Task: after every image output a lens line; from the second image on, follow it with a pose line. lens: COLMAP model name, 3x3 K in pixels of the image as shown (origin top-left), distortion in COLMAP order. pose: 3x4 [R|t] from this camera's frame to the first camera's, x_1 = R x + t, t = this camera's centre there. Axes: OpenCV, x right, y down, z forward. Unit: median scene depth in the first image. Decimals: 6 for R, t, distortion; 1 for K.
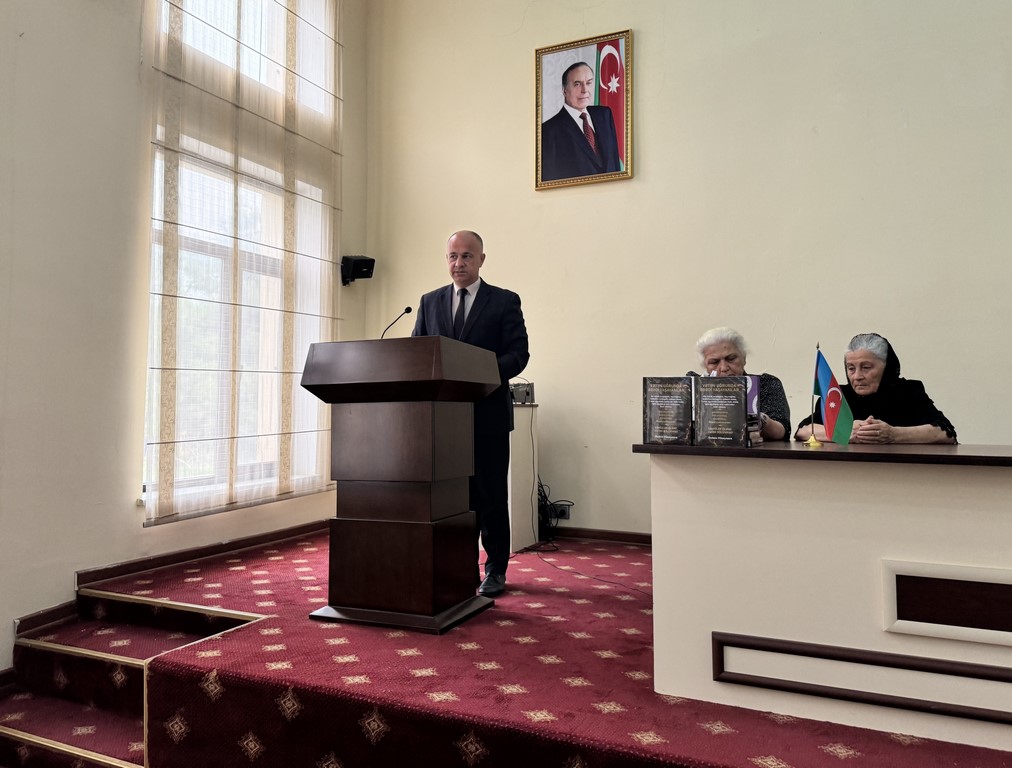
lens RADIAL K [[763.7, 0, 506.0], [0, 763.7, 384.0], [0, 0, 1]] dist [-0.057577, -0.000759]
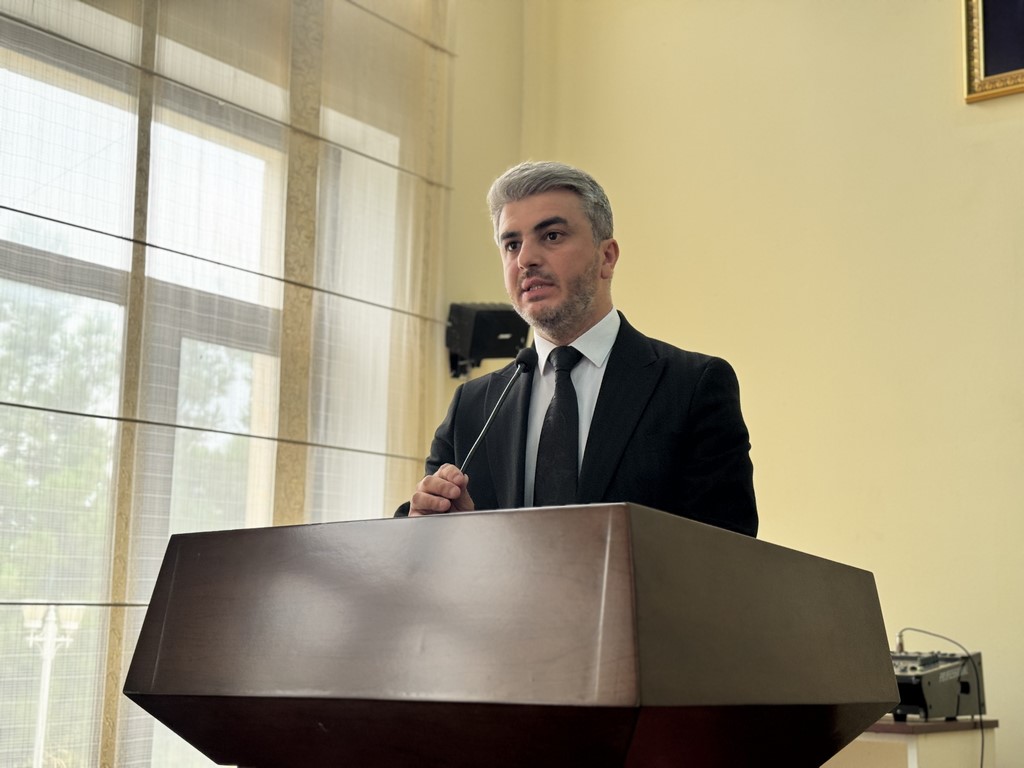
lens RADIAL K [[1448.4, 0, 508.5], [0, 1448.4, 382.3], [0, 0, 1]] dist [0.242497, -0.572191]
pose [[0.972094, -0.016470, -0.234012, -0.010889], [-0.017709, 0.989534, -0.143211, -0.022129], [0.233922, 0.143359, 0.961628, 0.318523]]
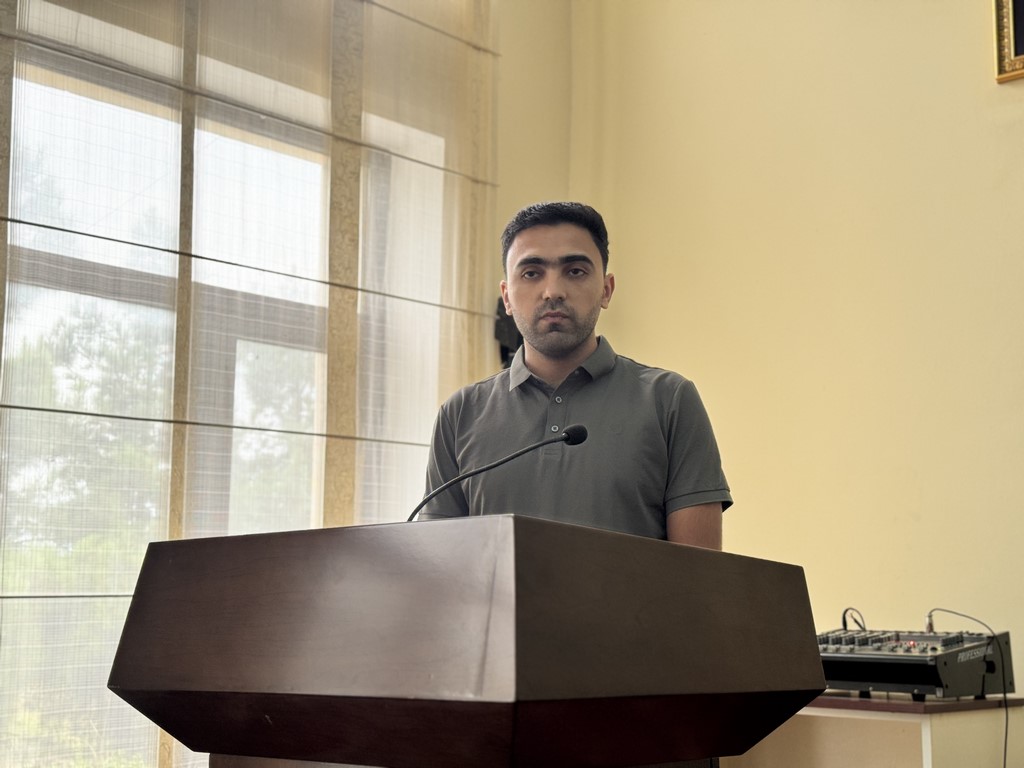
lens RADIAL K [[1448.4, 0, 508.5], [0, 1448.4, 382.3], [0, 0, 1]] dist [0.242497, -0.572191]
pose [[0.946674, -0.036823, -0.320082, 0.040691], [-0.003339, 0.992273, -0.124030, -0.029083], [0.322176, 0.118485, 0.939236, 0.306676]]
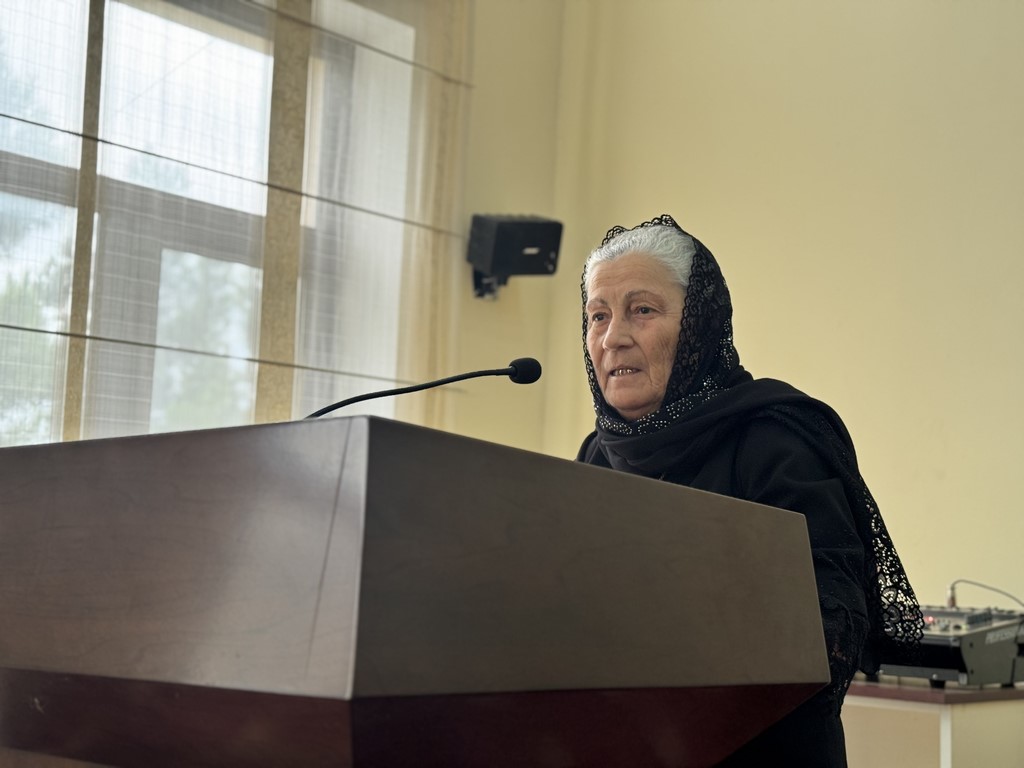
lens RADIAL K [[1448.4, 0, 508.5], [0, 1448.4, 382.3], [0, 0, 1]] dist [0.242497, -0.572191]
pose [[0.945538, -0.000751, -0.325510, 0.027116], [-0.033357, 0.994509, -0.099191, -0.024484], [0.323797, 0.104647, 0.940321, 0.409204]]
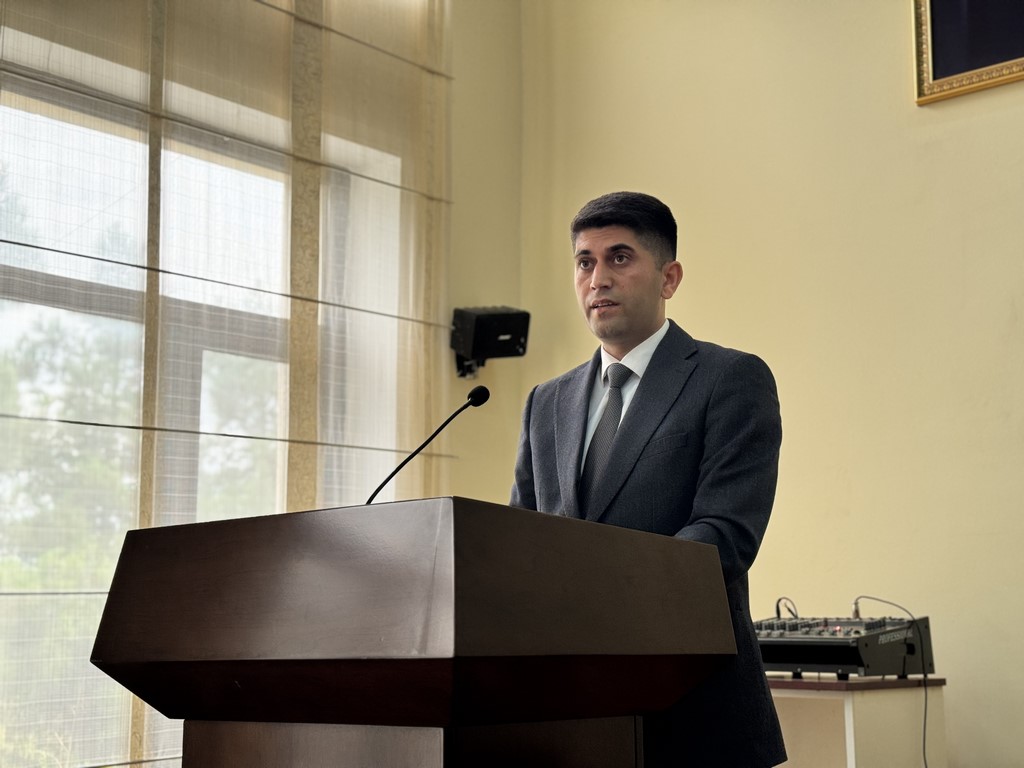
lens RADIAL K [[1444.5, 0, 511.1], [0, 1444.5, 379.7], [0, 0, 1]] dist [0.276364, -0.753352]
pose [[0.954468, -0.047892, -0.294445, 0.058849], [0.008038, 0.990799, -0.135100, -0.020139], [0.298207, 0.126582, 0.946071, 0.270866]]
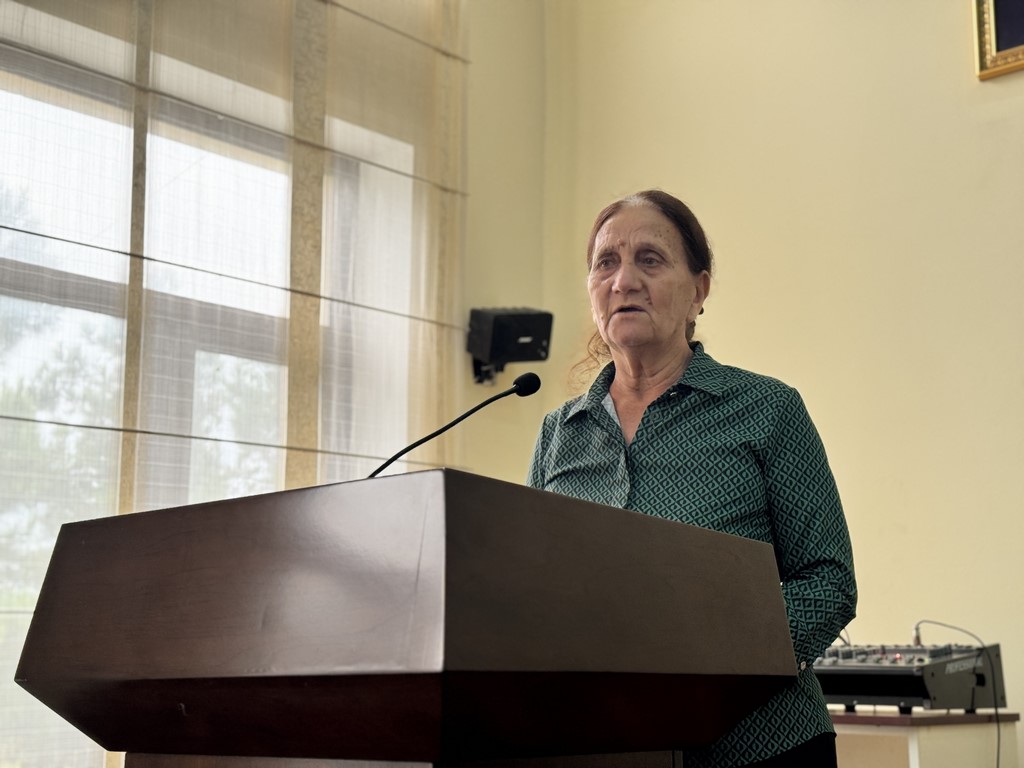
lens RADIAL K [[1448.4, 0, 508.5], [0, 1448.4, 382.3], [0, 0, 1]] dist [0.242497, -0.572191]
pose [[0.948459, -0.053508, -0.312351, 0.041074], [0.003524, 0.987362, -0.158441, -0.012251], [0.316881, 0.149174, 0.936661, 0.339317]]
